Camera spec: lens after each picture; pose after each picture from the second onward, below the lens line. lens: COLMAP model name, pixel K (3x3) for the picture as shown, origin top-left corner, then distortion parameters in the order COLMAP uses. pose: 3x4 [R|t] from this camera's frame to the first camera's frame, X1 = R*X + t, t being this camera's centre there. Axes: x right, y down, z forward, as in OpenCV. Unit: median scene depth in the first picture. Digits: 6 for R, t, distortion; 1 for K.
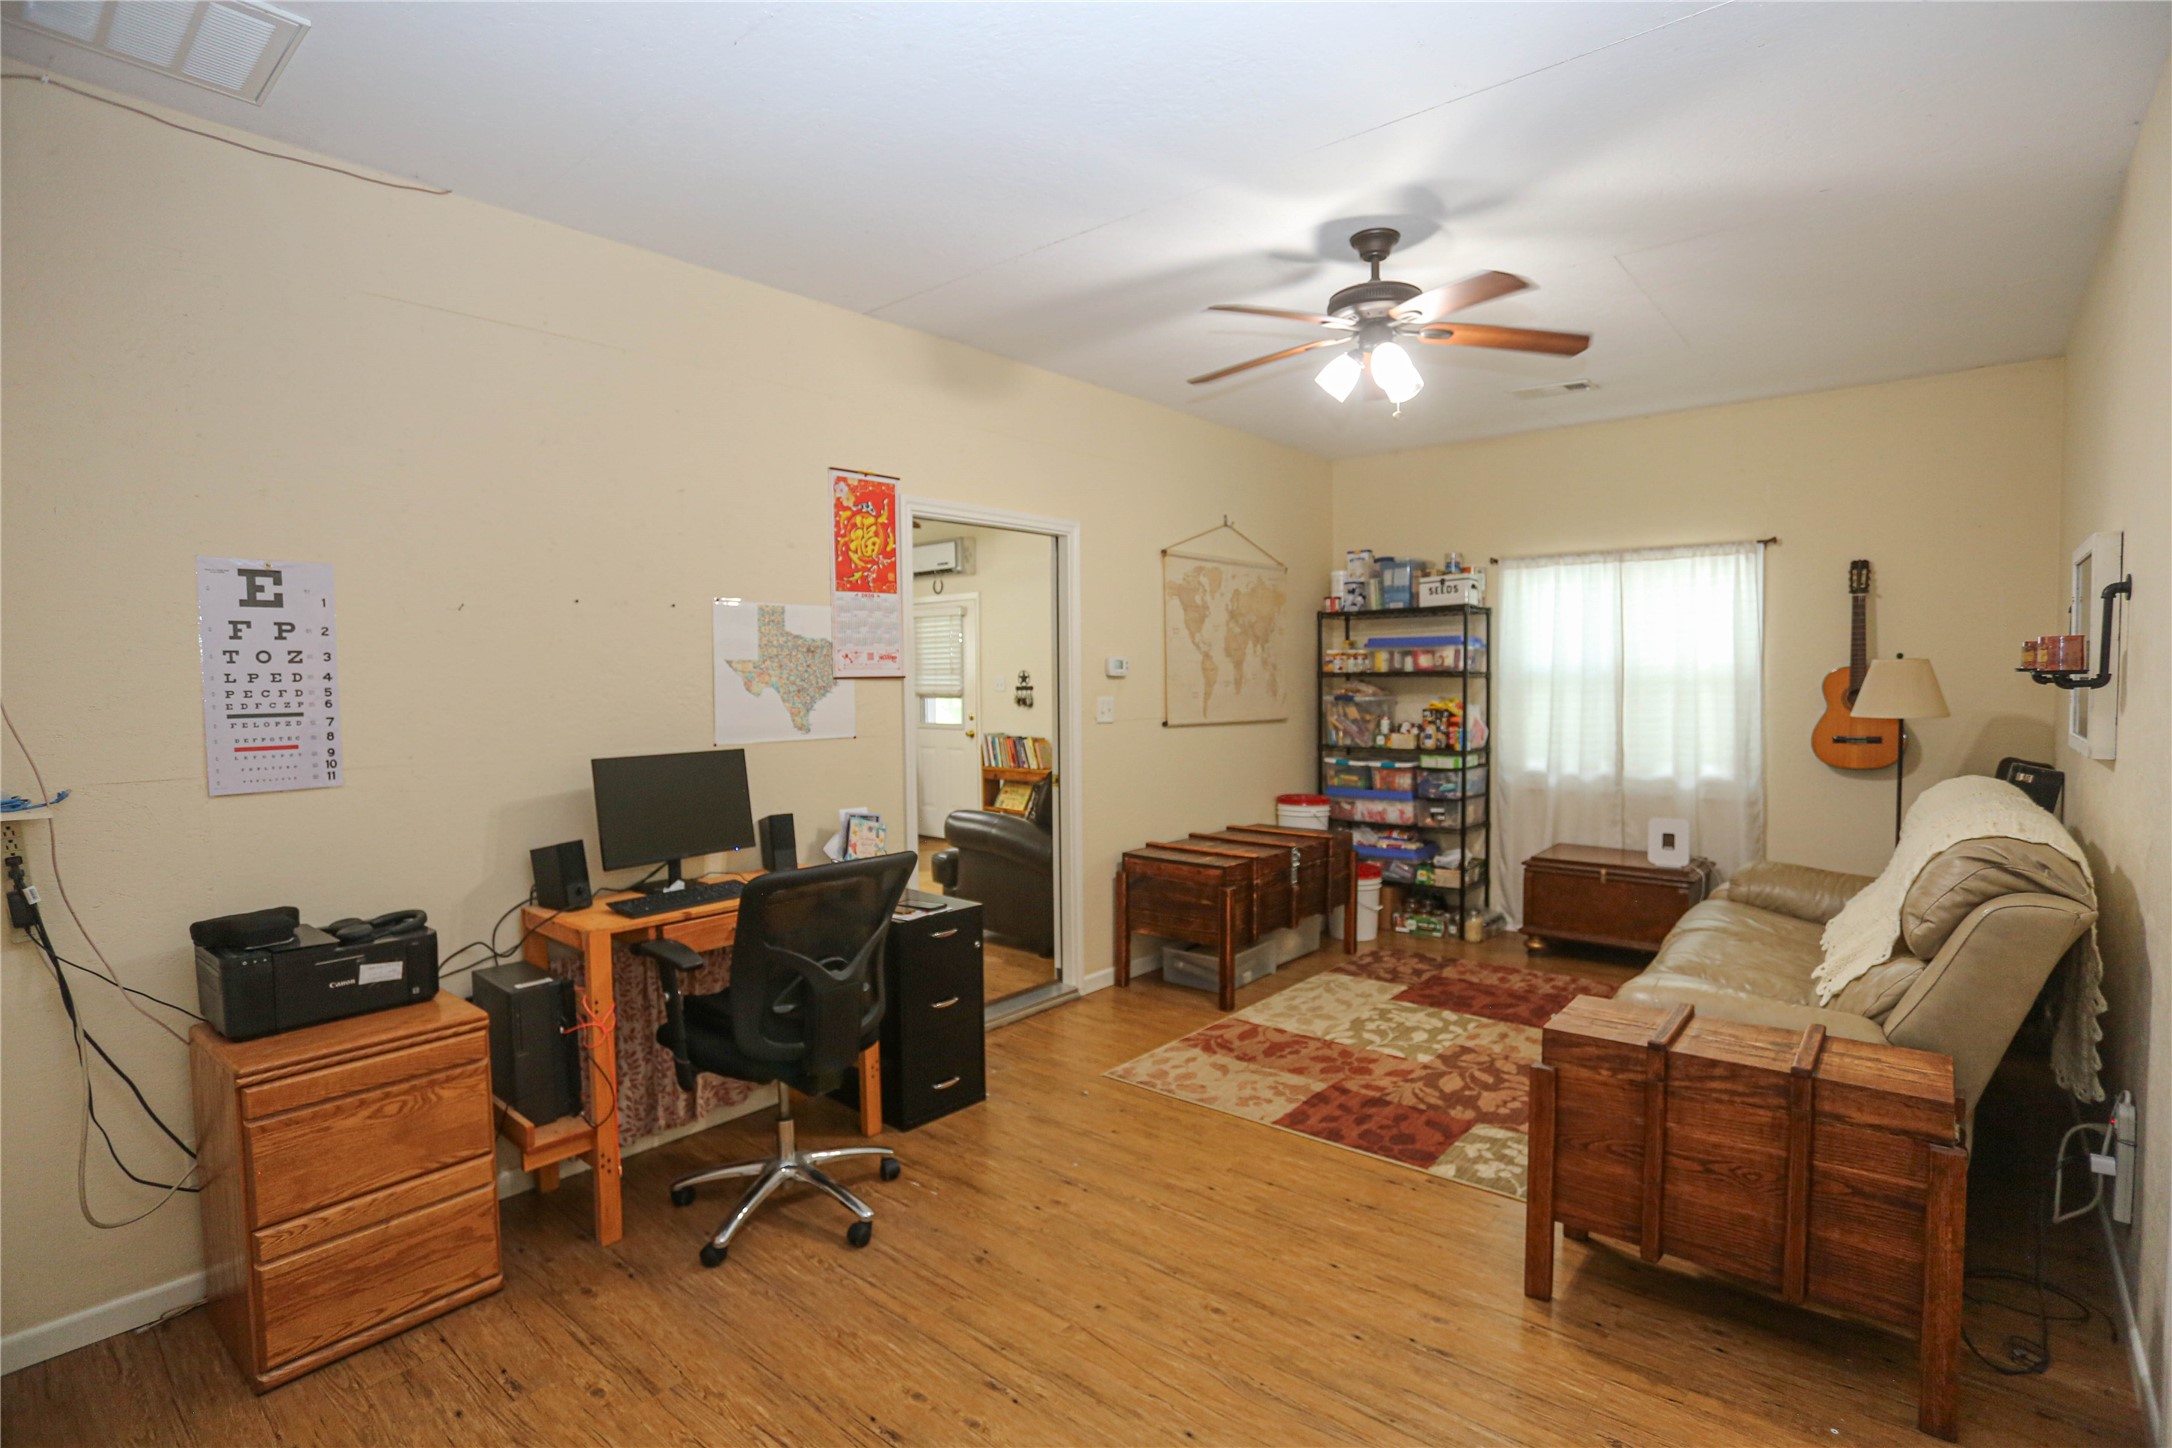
lens RADIAL K [[1055.9, 0, 1083.2], [0, 1055.9, 725.2], [0, 0, 1]] dist [-0.077892, 0.032966]
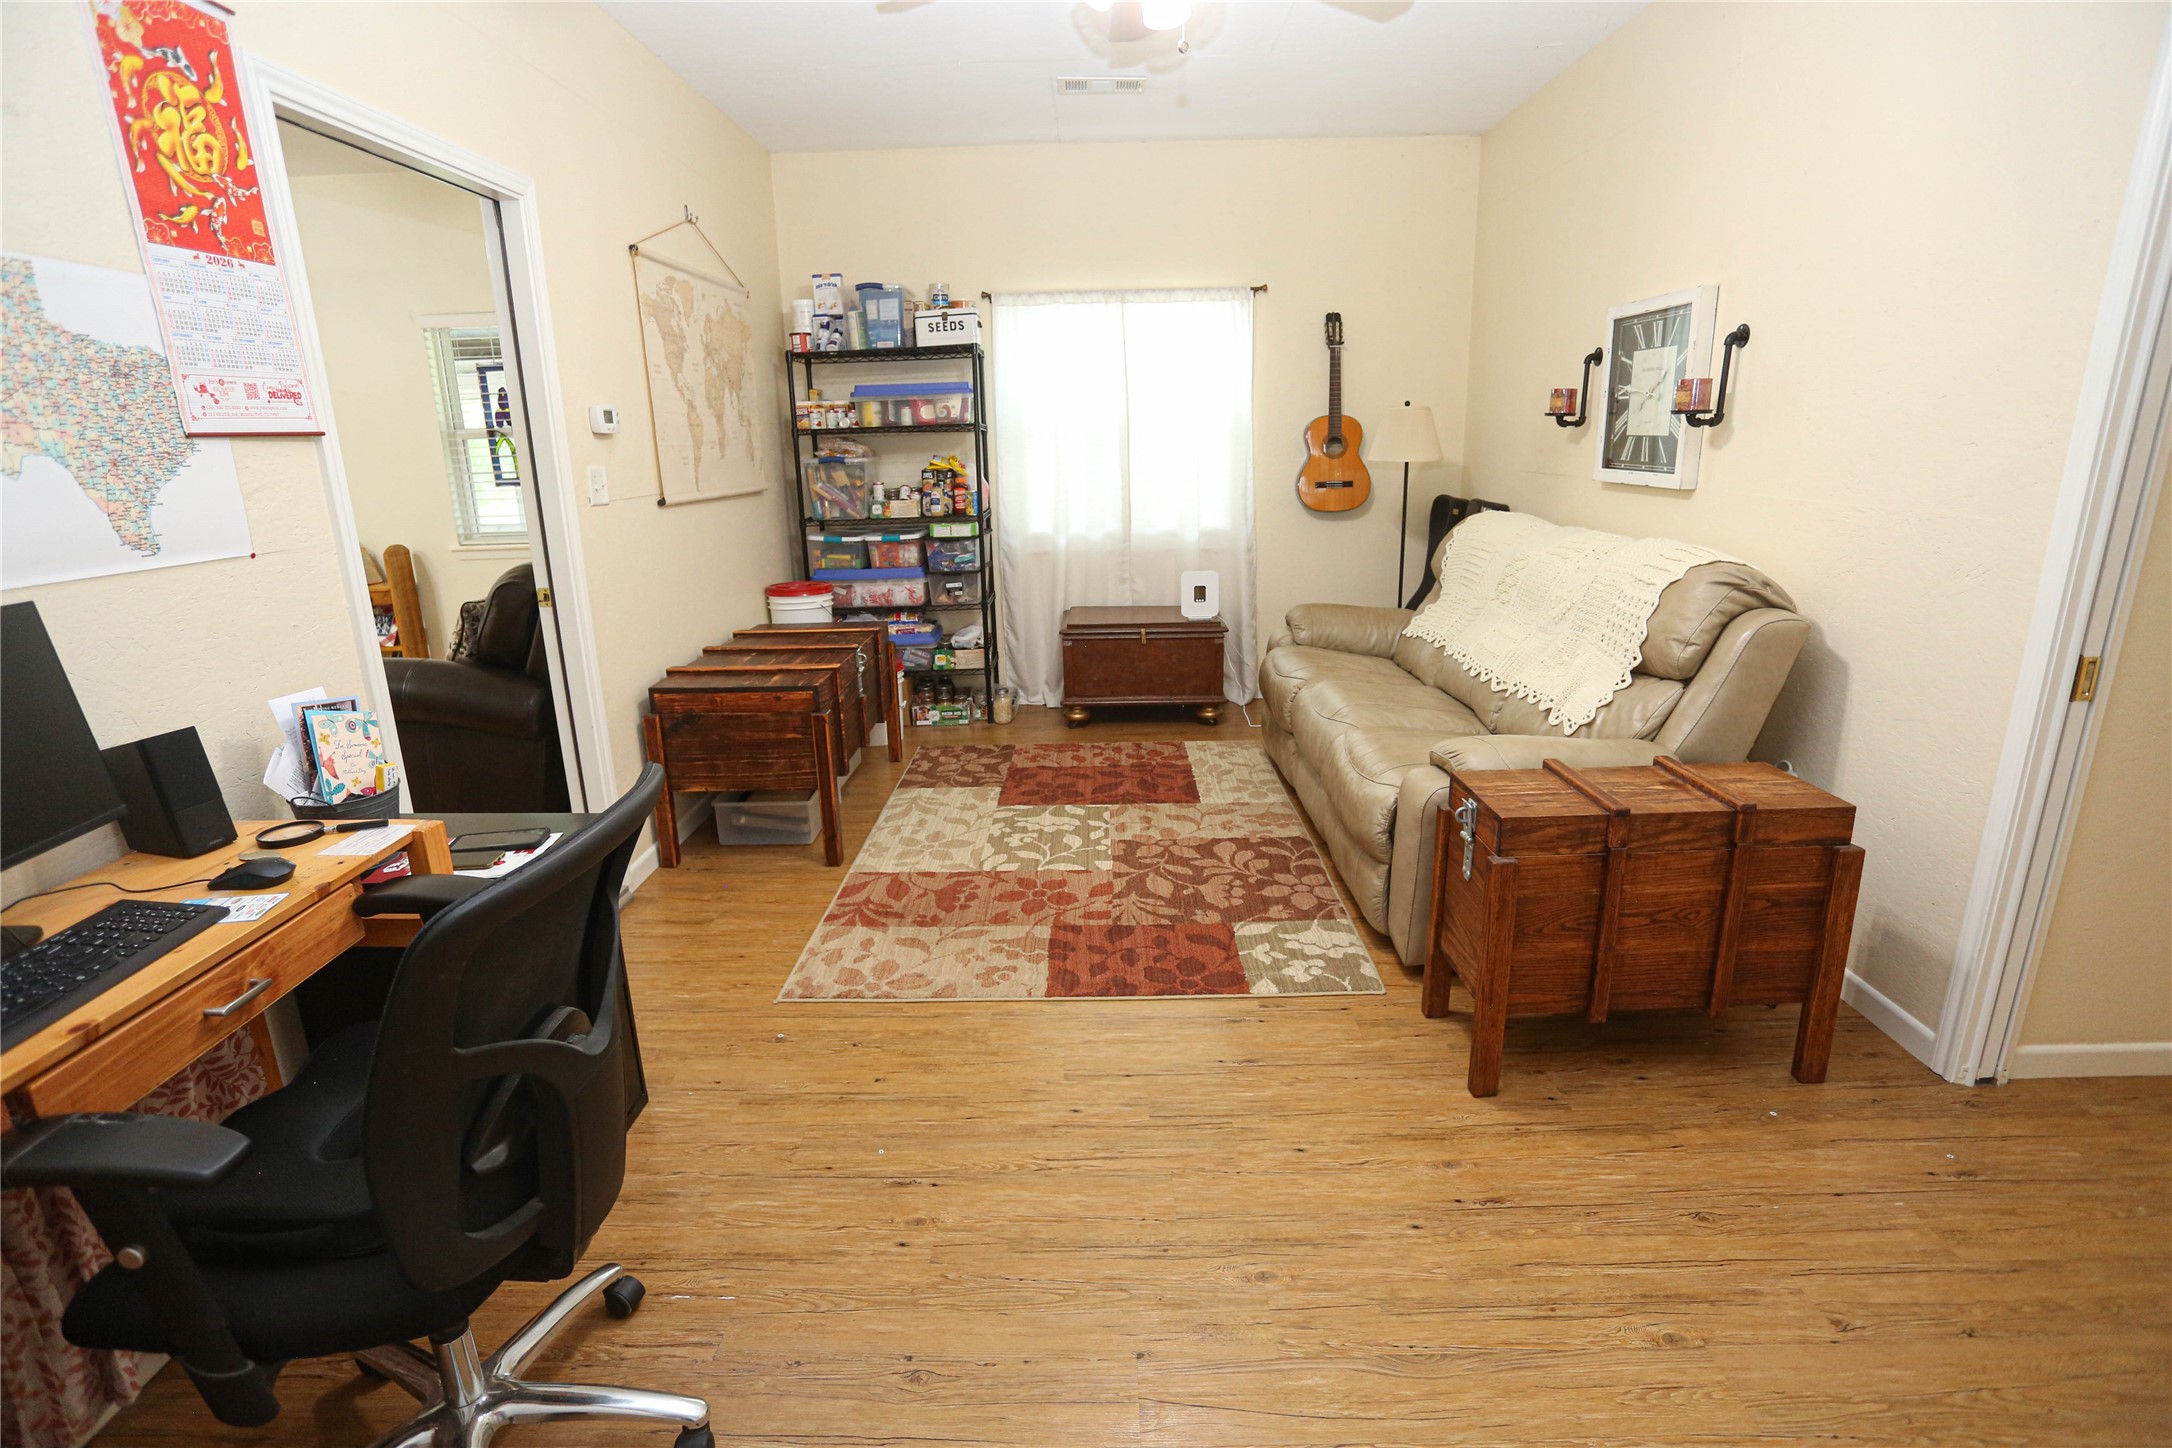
lens RADIAL K [[1055.9, 0, 1083.2], [0, 1055.9, 725.2], [0, 0, 1]] dist [-0.077892, 0.032966]
pose [[0.764642, -0.179918, 0.618831, -0.185900], [0.045358, 0.972883, 0.226809, -0.001410], [-0.642857, -0.145359, 0.752068, 0.291618]]
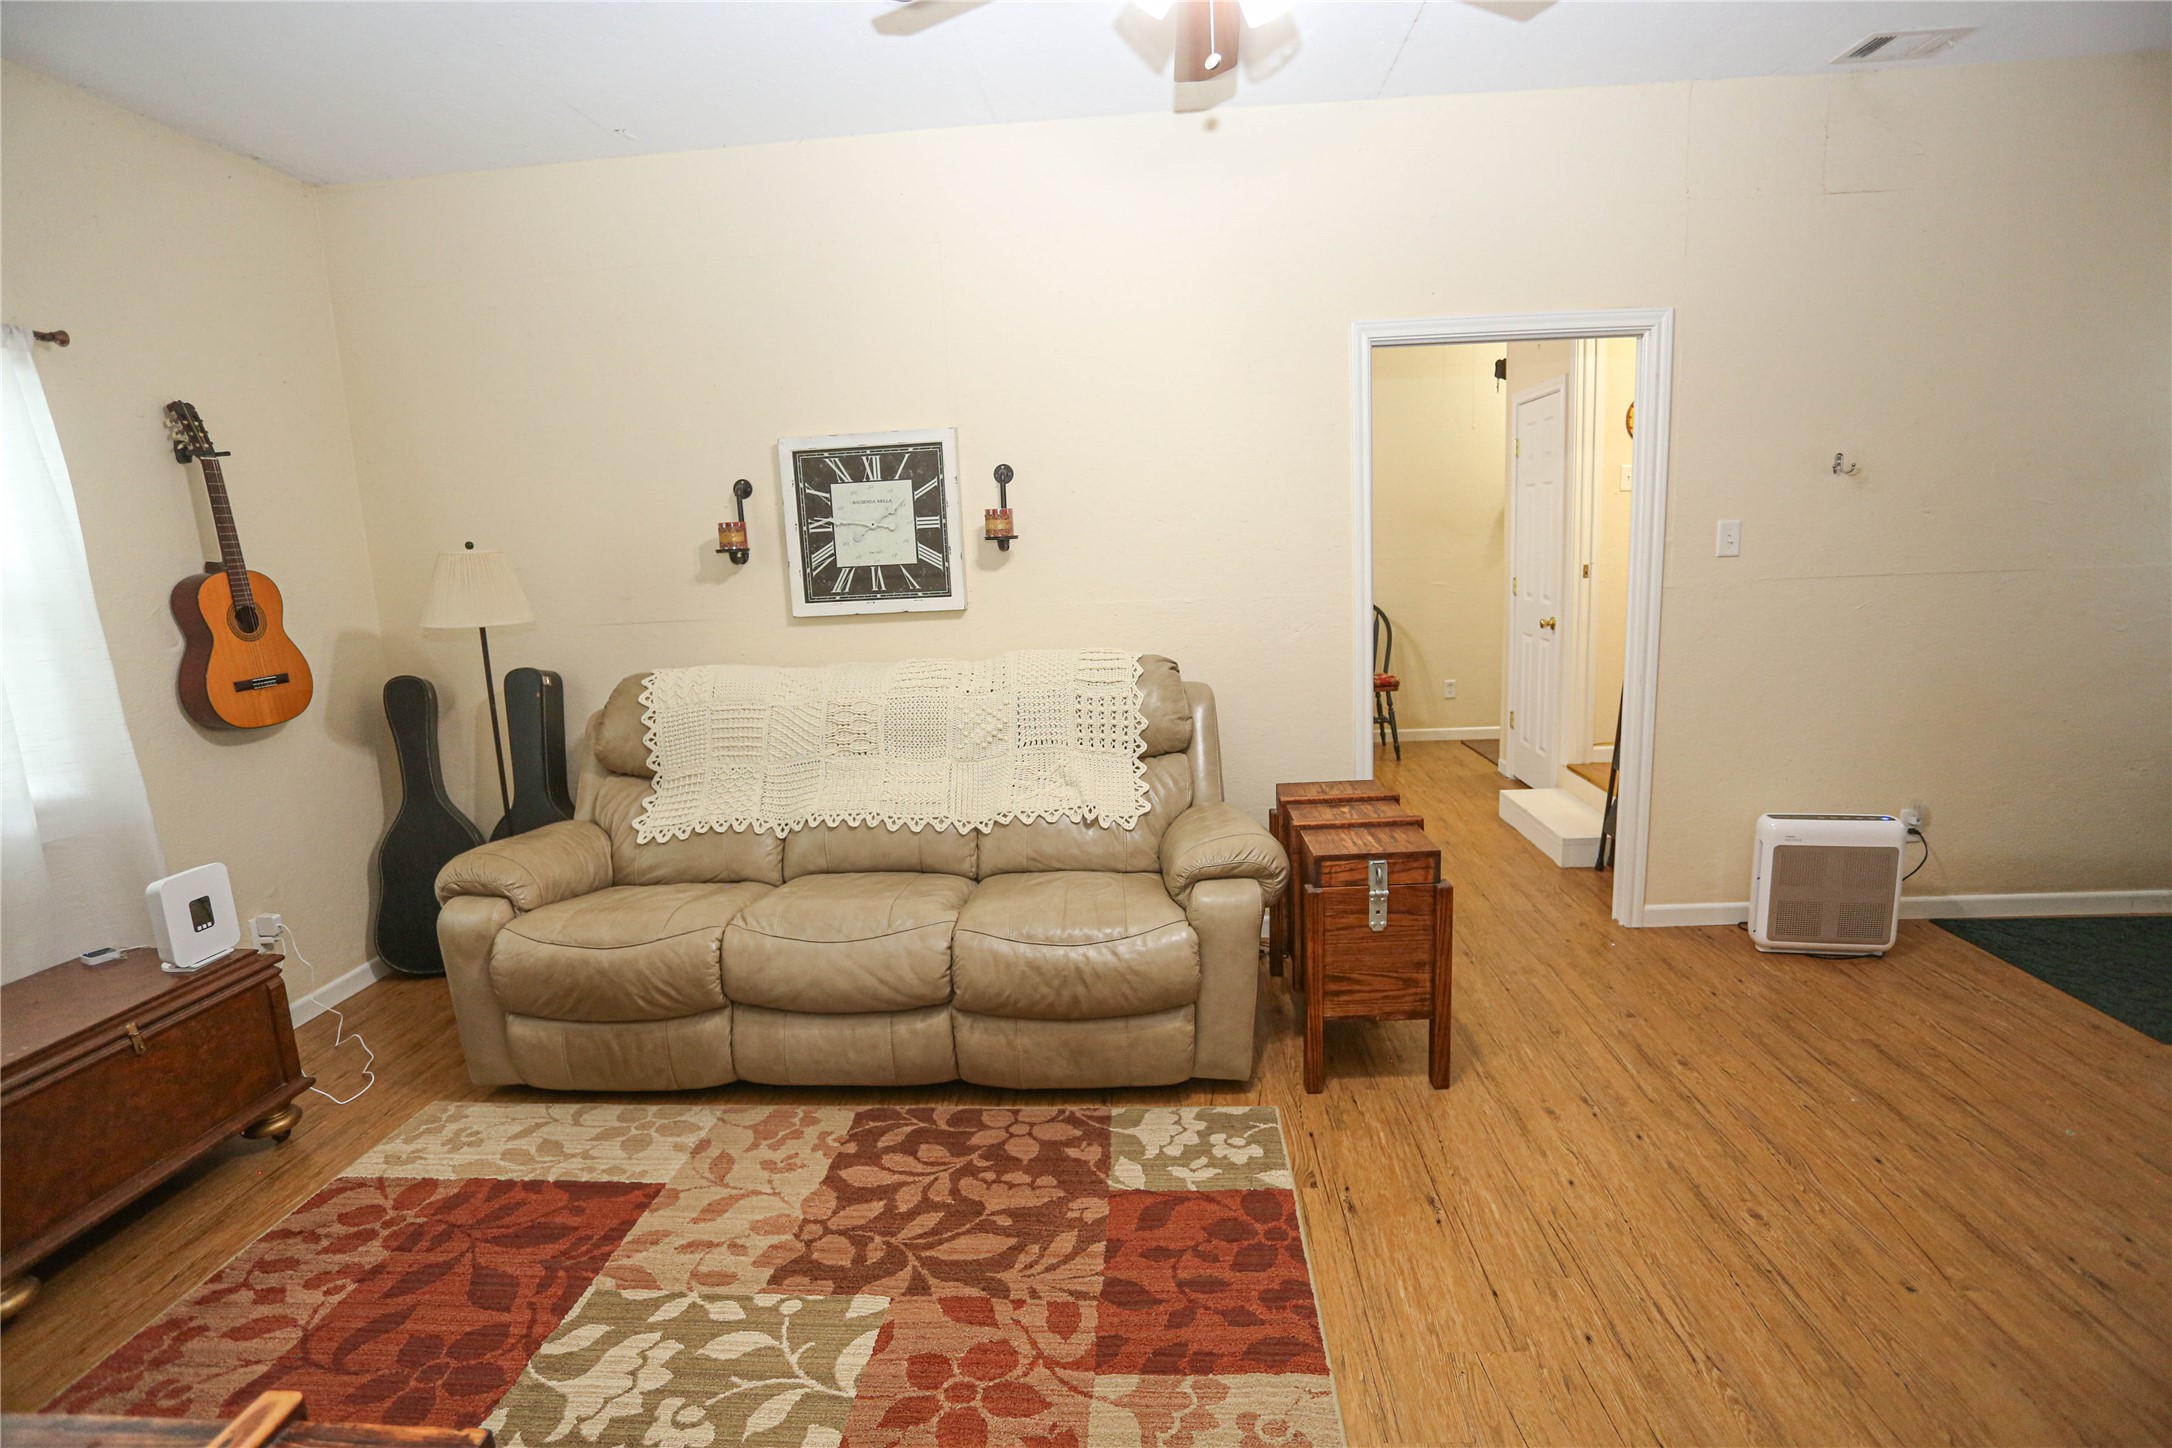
lens RADIAL K [[1055.9, 0, 1083.2], [0, 1055.9, 725.2], [0, 0, 1]] dist [-0.077892, 0.032966]
pose [[-0.602999, -0.099407, 0.791524, -0.088694], [0.091140, 0.977124, 0.192149, -0.036932], [-0.792519, 0.188006, -0.580145, 0.962102]]
